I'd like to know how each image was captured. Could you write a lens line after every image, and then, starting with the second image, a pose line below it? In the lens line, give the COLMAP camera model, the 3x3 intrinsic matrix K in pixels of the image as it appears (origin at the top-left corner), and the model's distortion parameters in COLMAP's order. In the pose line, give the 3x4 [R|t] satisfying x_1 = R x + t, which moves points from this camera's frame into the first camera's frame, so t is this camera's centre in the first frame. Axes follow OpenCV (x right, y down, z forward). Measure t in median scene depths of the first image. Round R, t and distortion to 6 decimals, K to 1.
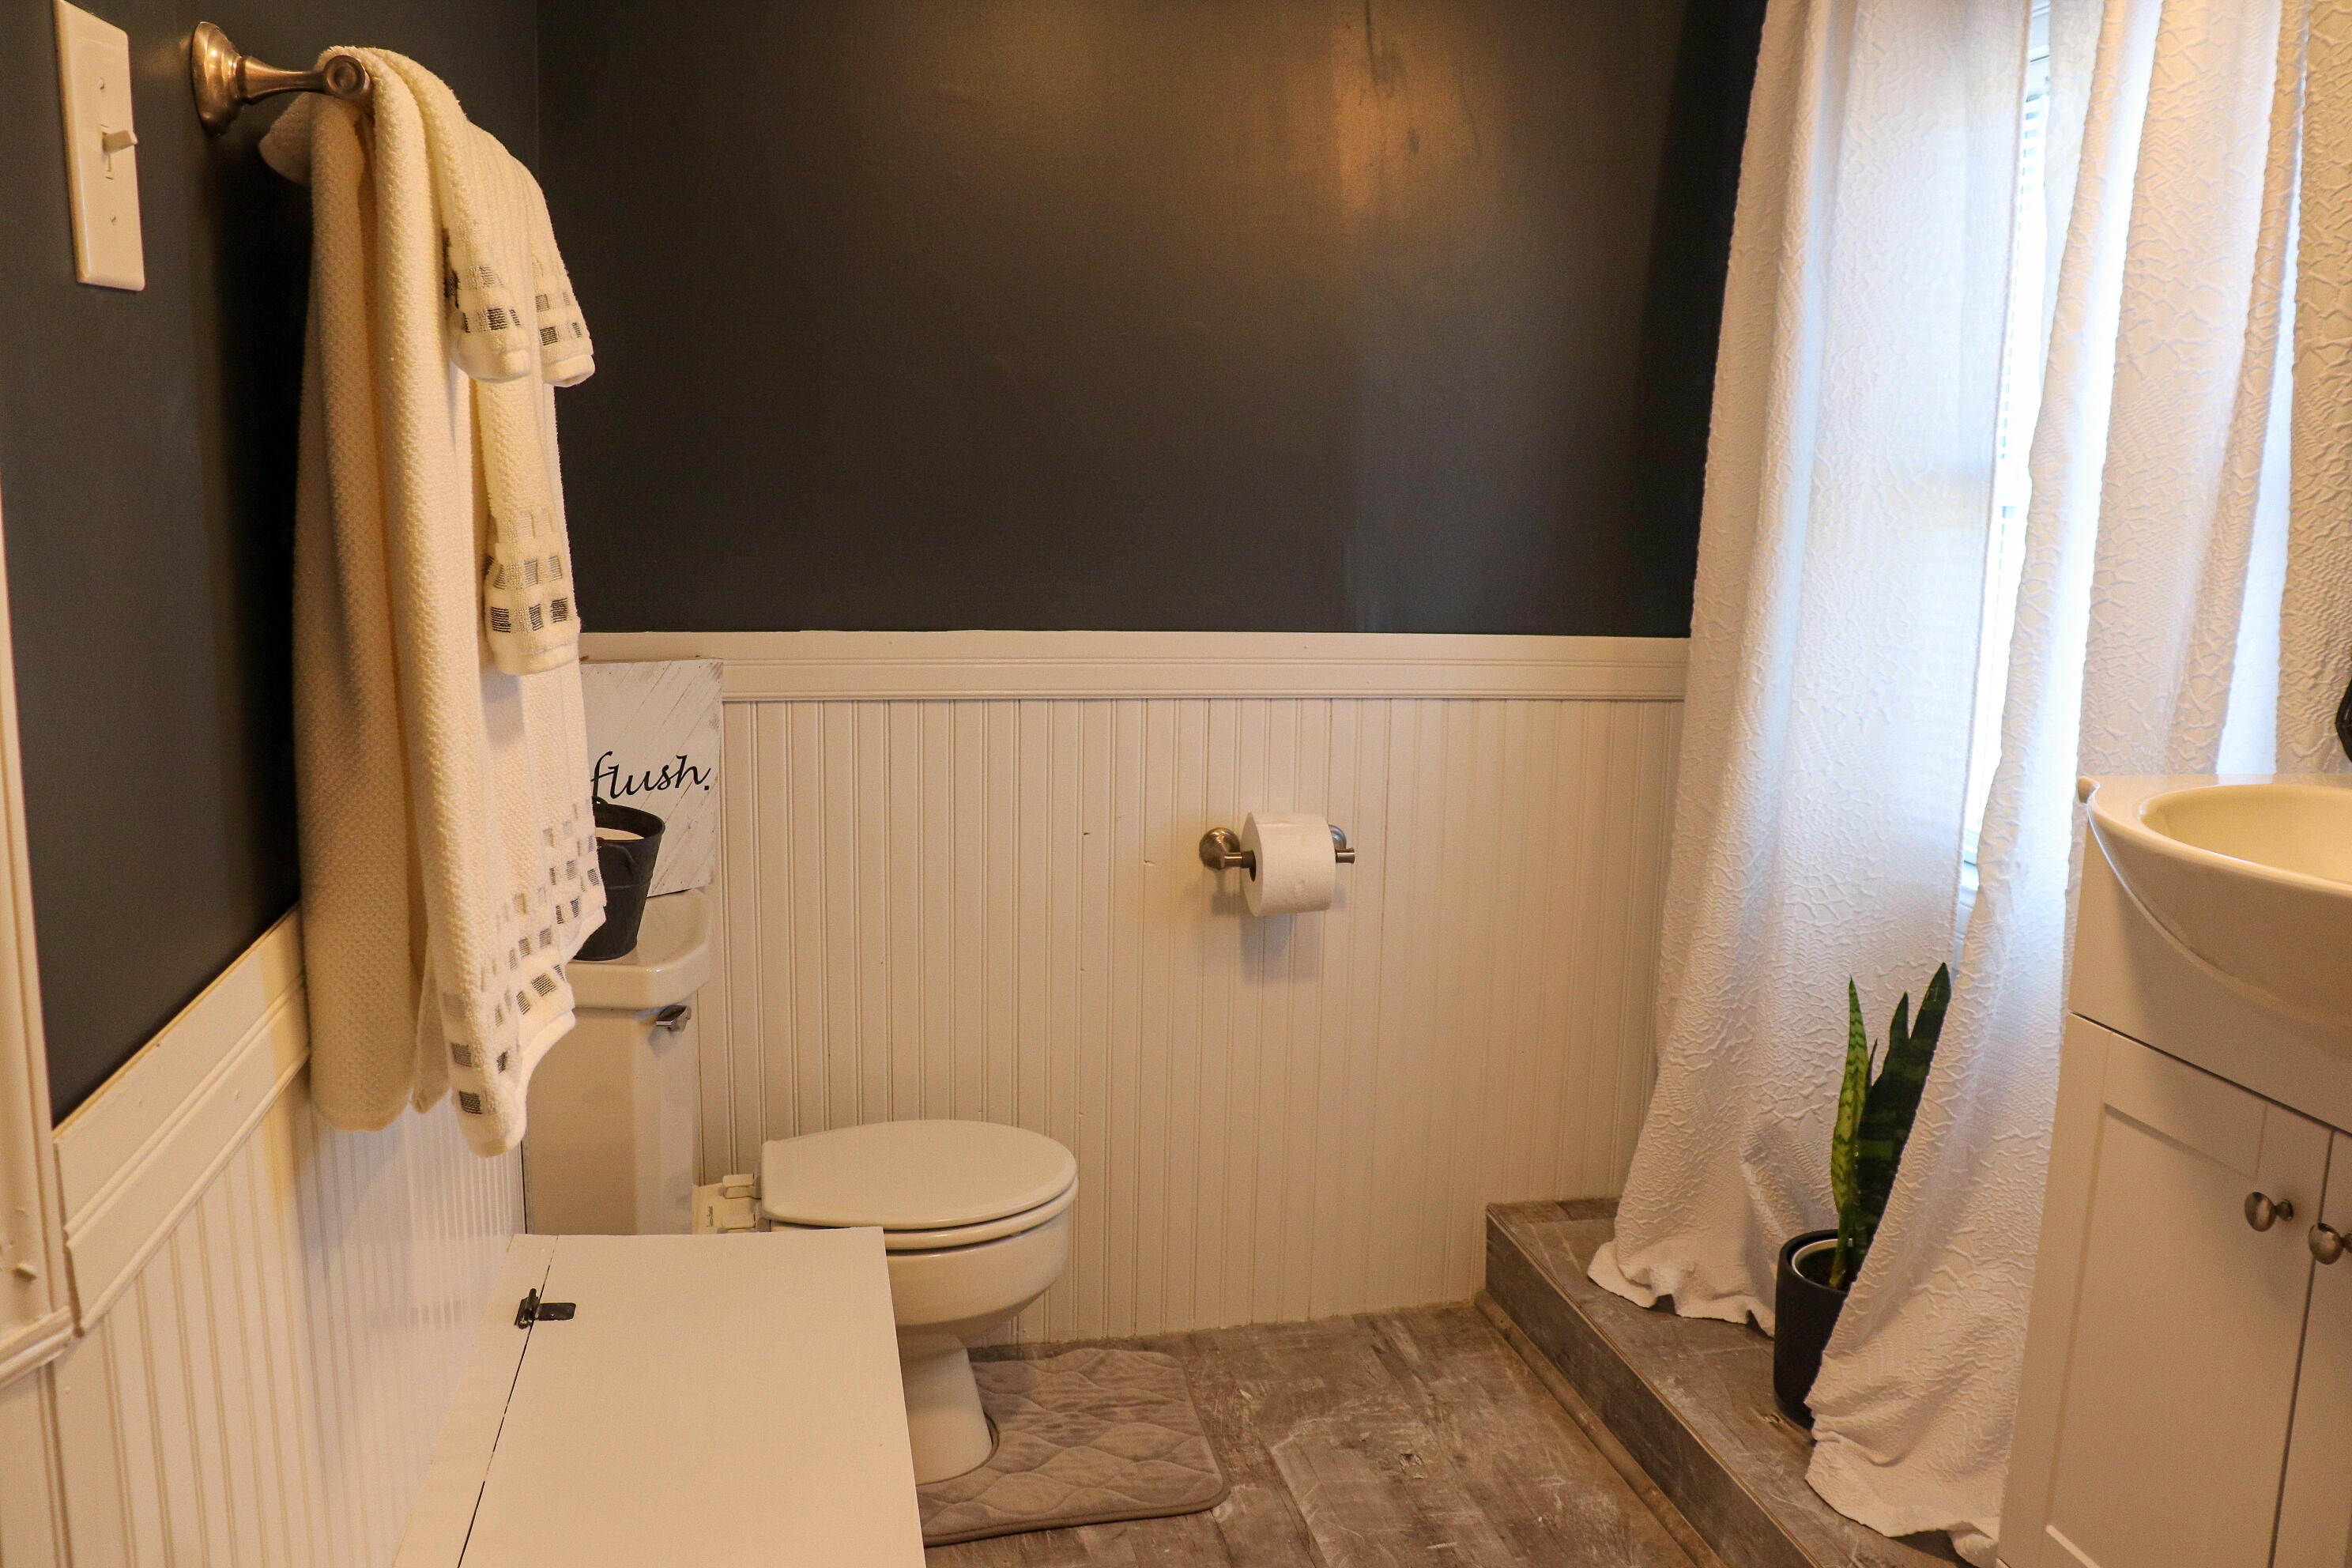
lens RADIAL K [[1941.6, 0, 1149.6], [0, 1941.6, 775.6], [0, 0, 1]] dist [-0.179593, 0.161028]
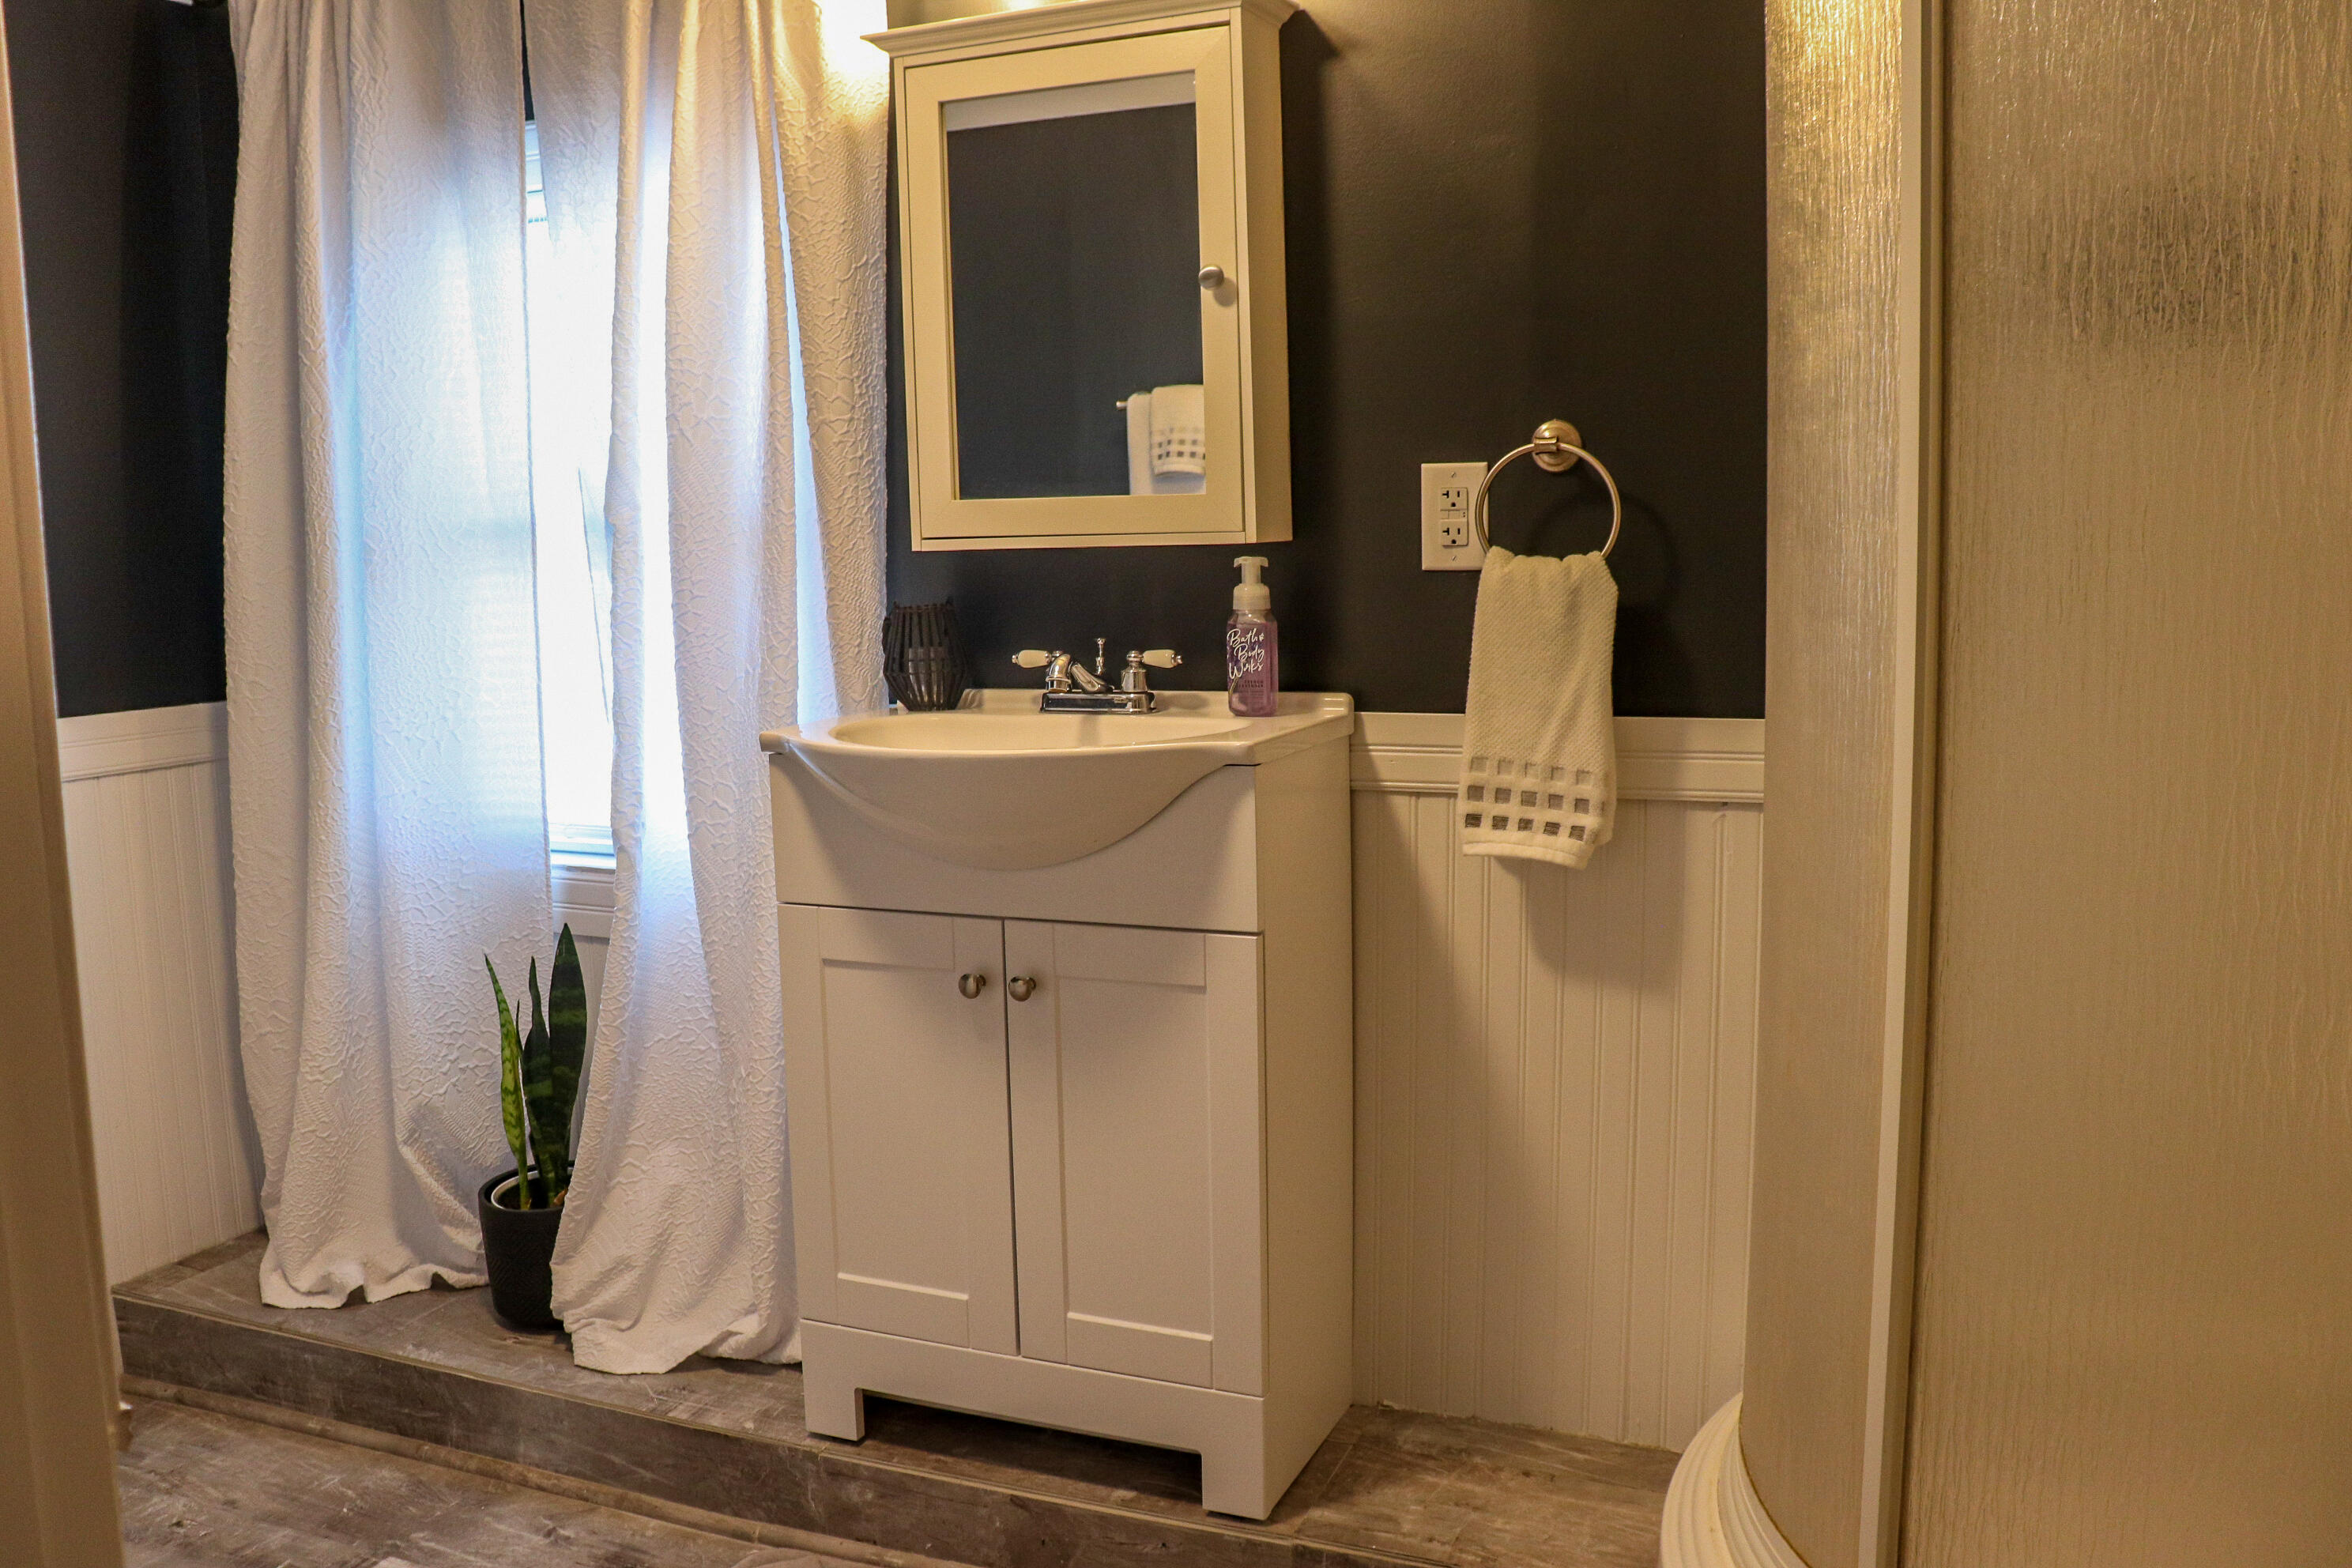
lens RADIAL K [[1941.6, 0, 1149.6], [0, 1941.6, 775.6], [0, 0, 1]] dist [-0.179593, 0.161028]
pose [[0.557103, -0.139734, 0.818603, -0.356314], [0.171000, 0.983920, 0.051579, 0.005452], [-0.812647, 0.111246, 0.572039, -0.028665]]
